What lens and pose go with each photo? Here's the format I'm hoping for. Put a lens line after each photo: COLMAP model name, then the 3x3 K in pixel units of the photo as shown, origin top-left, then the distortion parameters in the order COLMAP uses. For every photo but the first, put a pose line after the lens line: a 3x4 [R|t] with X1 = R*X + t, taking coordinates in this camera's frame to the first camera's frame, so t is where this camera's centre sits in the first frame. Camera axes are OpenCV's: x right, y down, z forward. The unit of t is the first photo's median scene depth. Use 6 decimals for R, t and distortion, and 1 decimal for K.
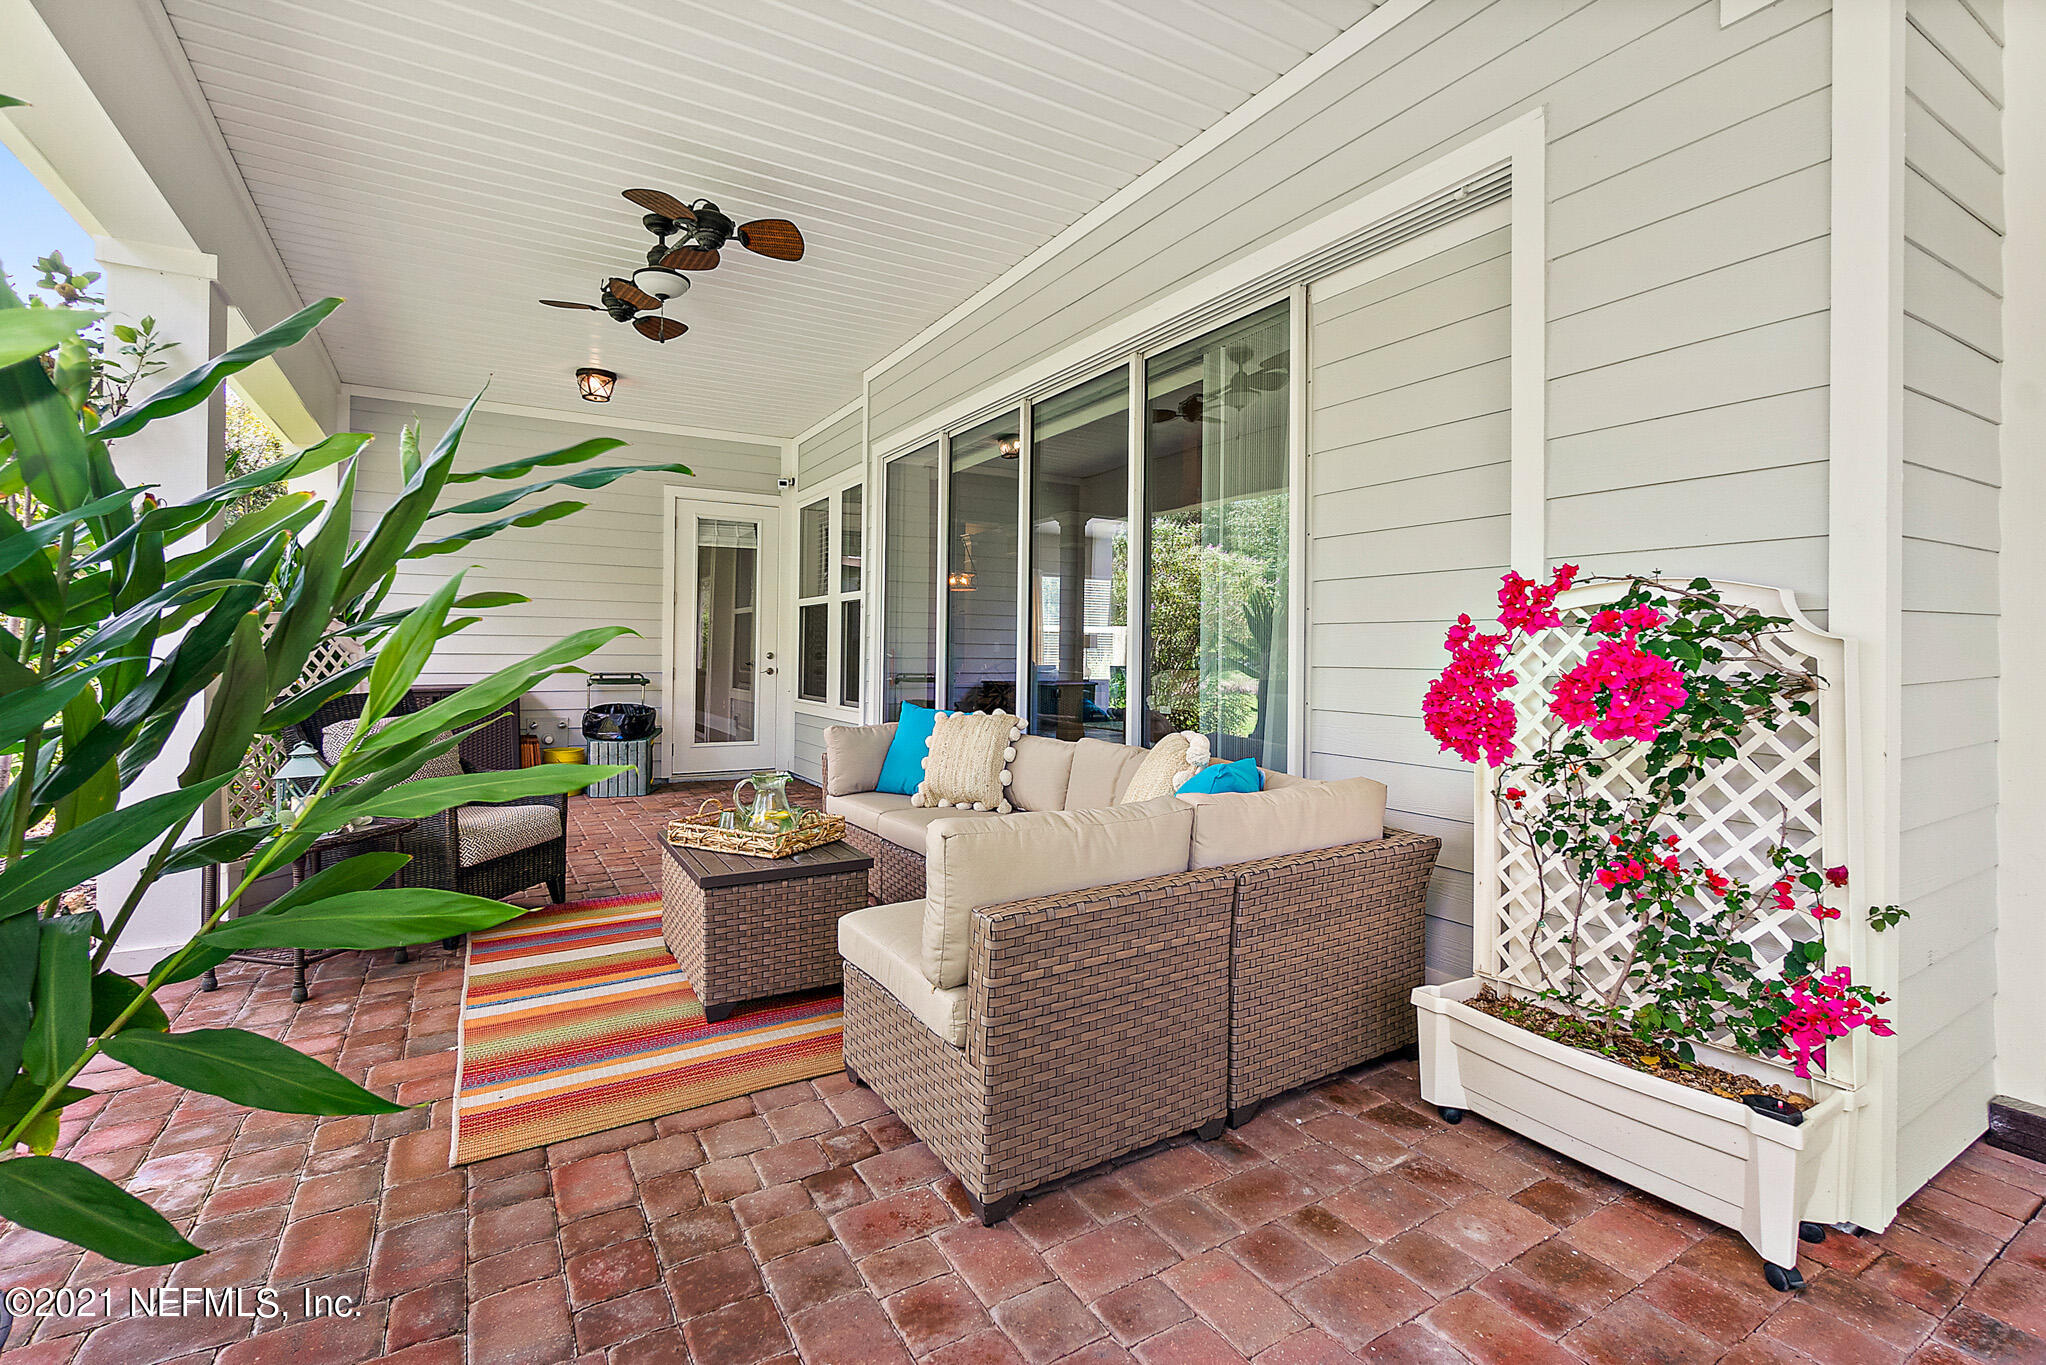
lens RADIAL K [[906.2, 0, 1002.0], [0, 906.2, 640.7], [0, 0, 1]] dist [0.001479, 0.000142]
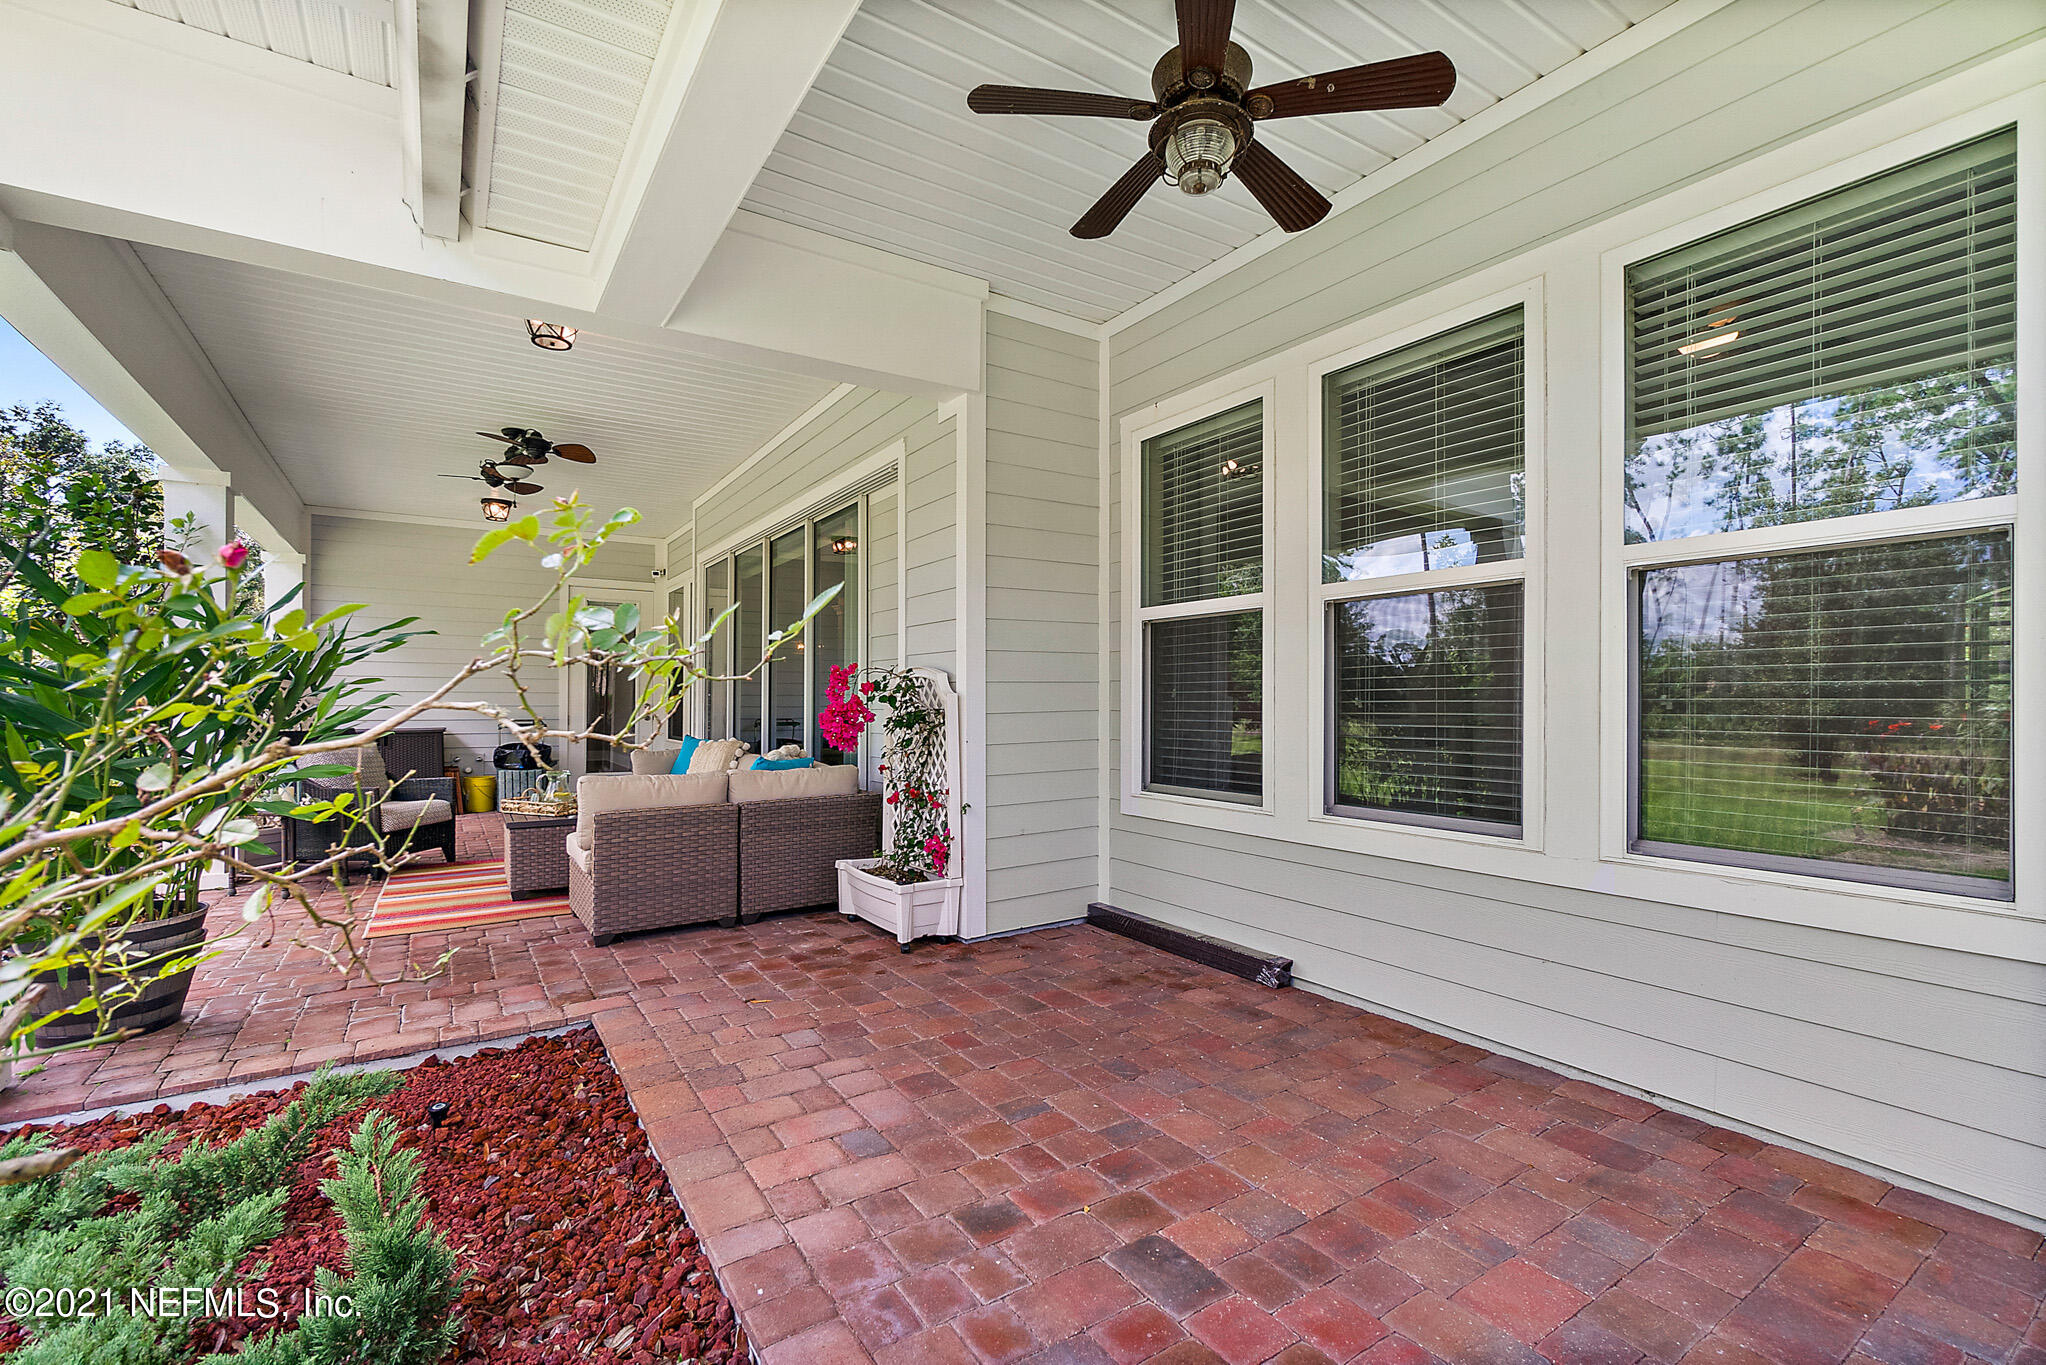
lens RADIAL K [[906.2, 0, 1023.1], [0, 906.2, 694.9], [0, 0, 1]] dist [0.001479, 0.000142]
pose [[0.999074, -0.005238, 0.042698, 0.524822], [0.005086, 0.999980, 0.003656, -0.004564], [-0.042716, -0.003435, 0.999081, -0.735861]]
